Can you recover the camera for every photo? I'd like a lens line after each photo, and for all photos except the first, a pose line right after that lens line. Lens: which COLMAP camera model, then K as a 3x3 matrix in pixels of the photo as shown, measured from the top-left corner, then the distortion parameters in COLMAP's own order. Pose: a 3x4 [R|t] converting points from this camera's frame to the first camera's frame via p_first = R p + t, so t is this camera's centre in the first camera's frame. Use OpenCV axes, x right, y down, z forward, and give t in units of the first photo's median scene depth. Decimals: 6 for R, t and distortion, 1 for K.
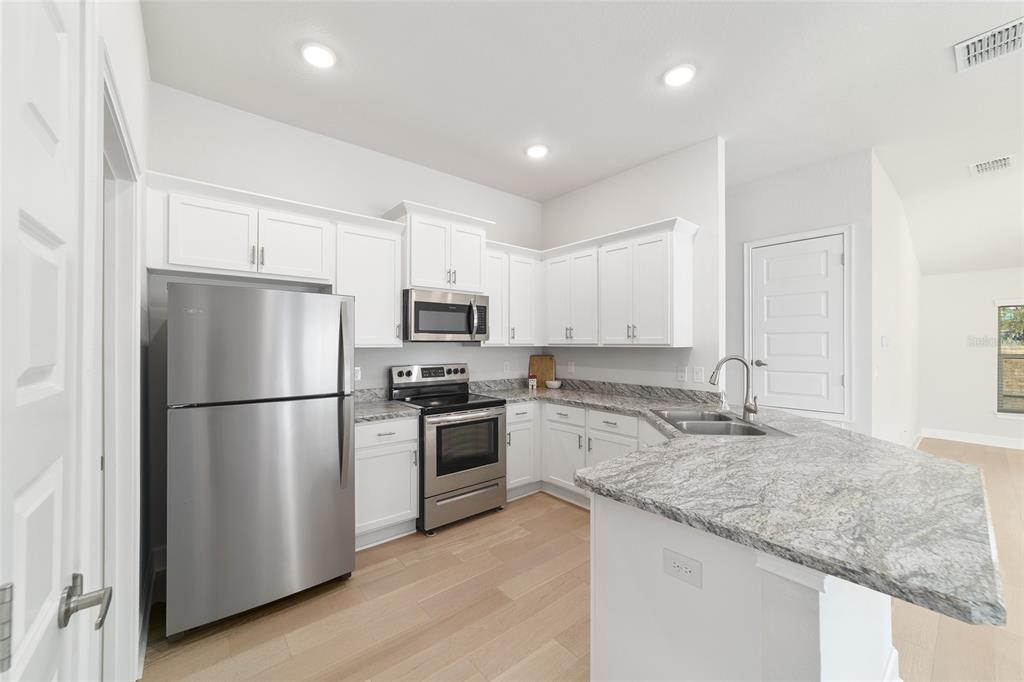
lens RADIAL K [[393.9, 0, 510.9], [0, 393.9, 340.8], [0, 0, 1]] dist [-0.018711, 0.007328]
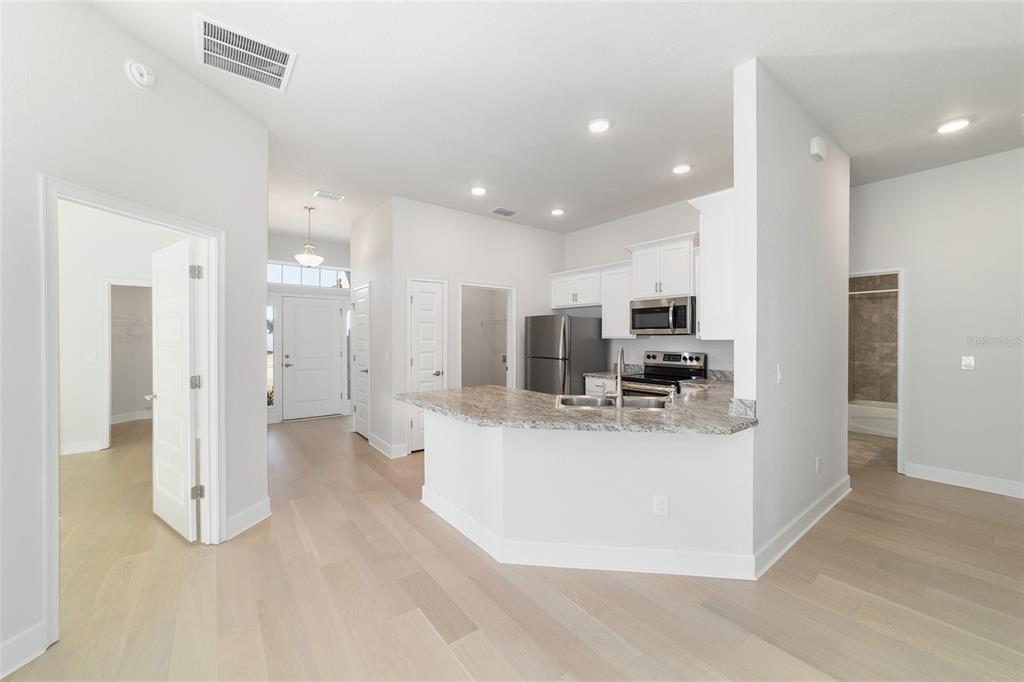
lens RADIAL K [[397.7, 0, 513.2], [0, 397.7, 334.6], [0, 0, 1]] dist [-0.001493, -0.000065]
pose [[-0.033041, -0.005003, -0.999441, 1.285967], [0.006212, 0.999967, -0.005211, 0.005818], [0.999435, -0.006380, -0.033009, 0.558485]]
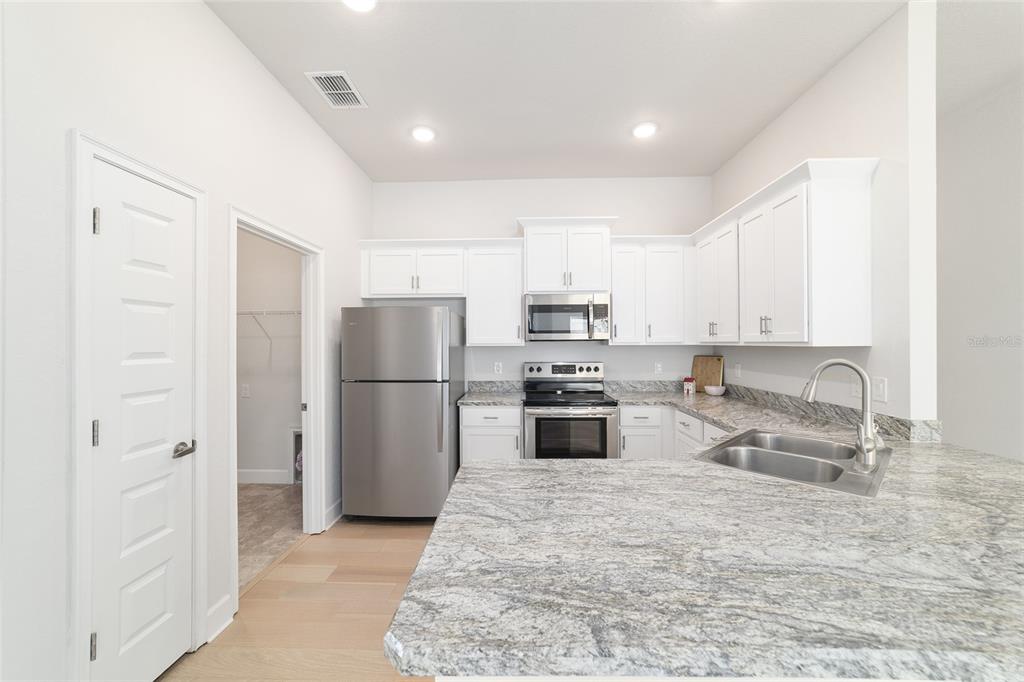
lens RADIAL K [[393.9, 0, 510.9], [0, 393.9, 340.8], [0, 0, 1]] dist [-0.018711, 0.007328]
pose [[0.746058, -0.007197, -0.665842, 0.449175], [0.009819, 0.999952, 0.000194, 0.001136], [0.665808, -0.006683, 0.746093, 0.118547]]
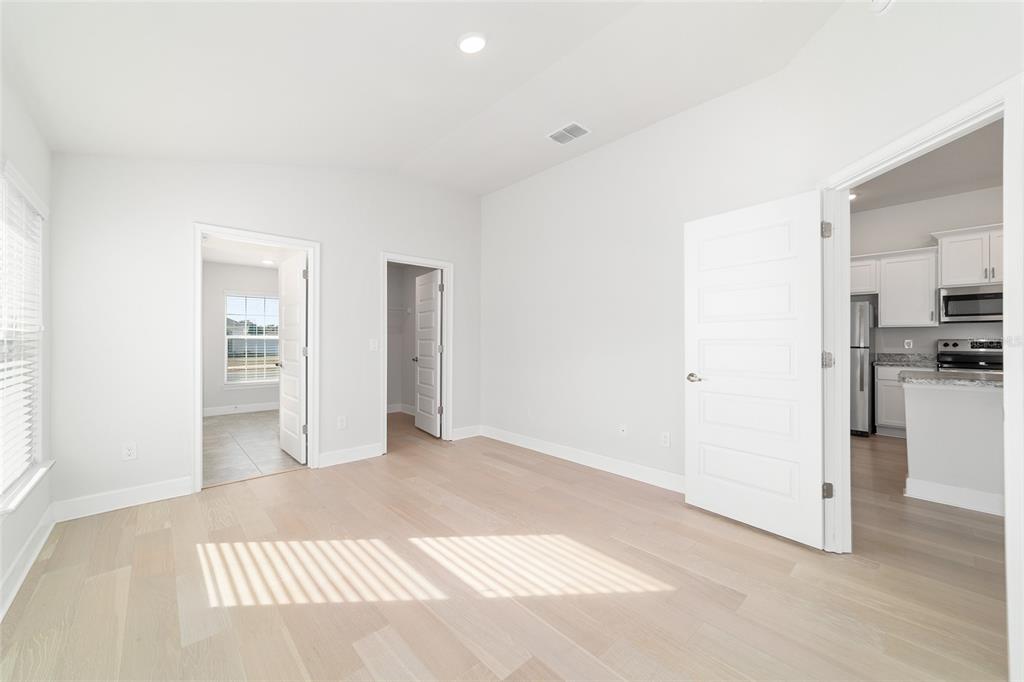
lens RADIAL K [[390.4, 0, 510.2], [0, 390.4, 337.4], [0, 0, 1]] dist [-0.014180, 0.007773]
pose [[0.053704, -0.008033, -0.998525, 1.126661], [0.007085, 0.999946, -0.007664, 0.058117], [0.998532, -0.006663, 0.053758, -0.736093]]
